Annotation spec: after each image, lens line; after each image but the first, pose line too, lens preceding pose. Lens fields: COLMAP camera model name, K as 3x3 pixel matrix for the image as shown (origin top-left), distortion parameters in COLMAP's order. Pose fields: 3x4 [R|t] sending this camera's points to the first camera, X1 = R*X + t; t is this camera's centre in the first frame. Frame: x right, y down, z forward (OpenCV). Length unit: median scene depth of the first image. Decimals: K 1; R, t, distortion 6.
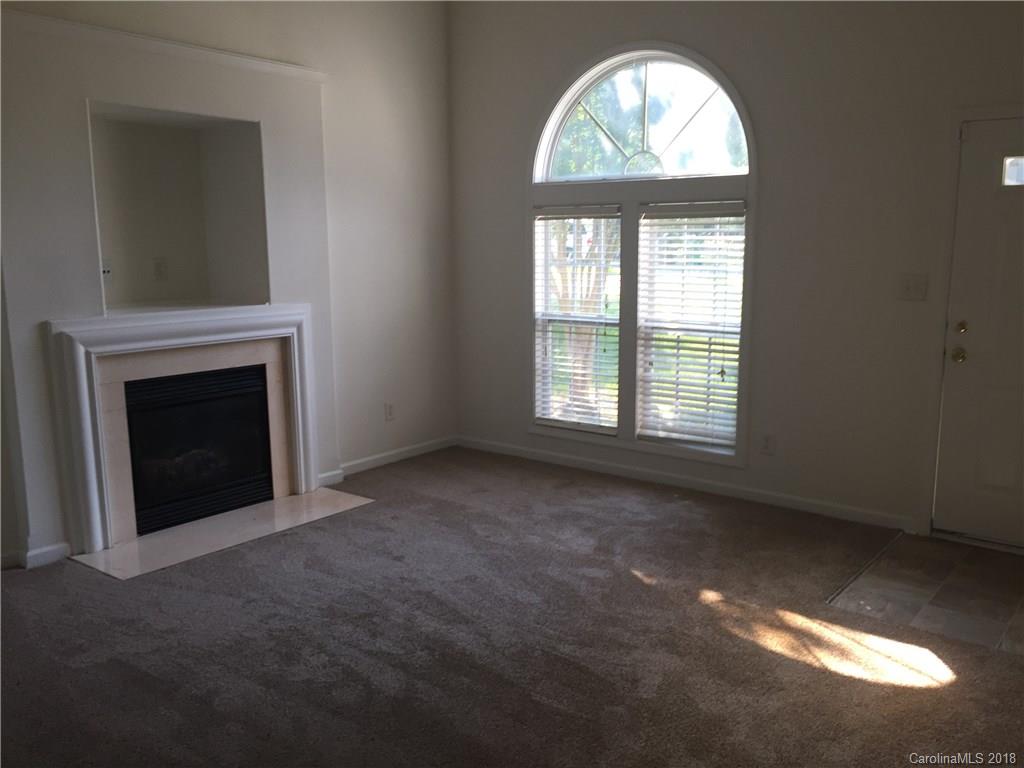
lens RADIAL K [[877.5, 0, 515.9], [0, 877.5, 386.3], [0, 0, 1]] dist [0.085221, -0.051652]
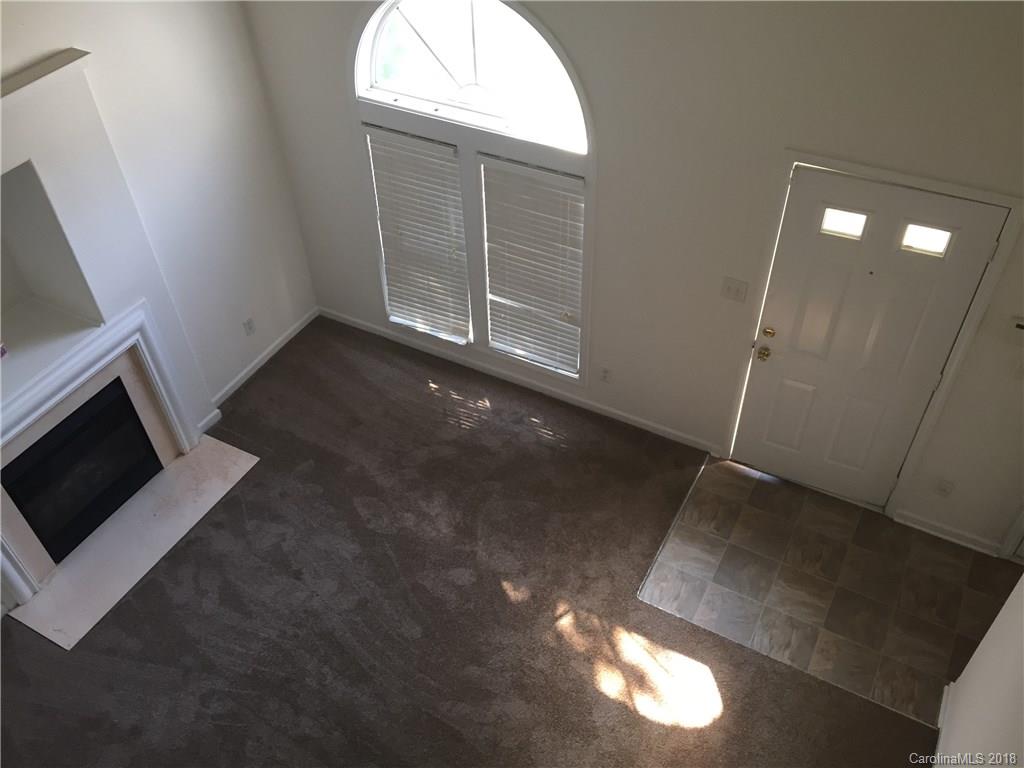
lens RADIAL K [[877.5, 0, 509.8], [0, 877.5, 386.8], [0, 0, 1]] dist [0.085221, -0.051652]
pose [[0.987625, -0.126451, 0.092777, 0.072256], [0.052061, 0.822335, 0.566618, -0.683408], [-0.147943, -0.554776, 0.818741, 0.117867]]
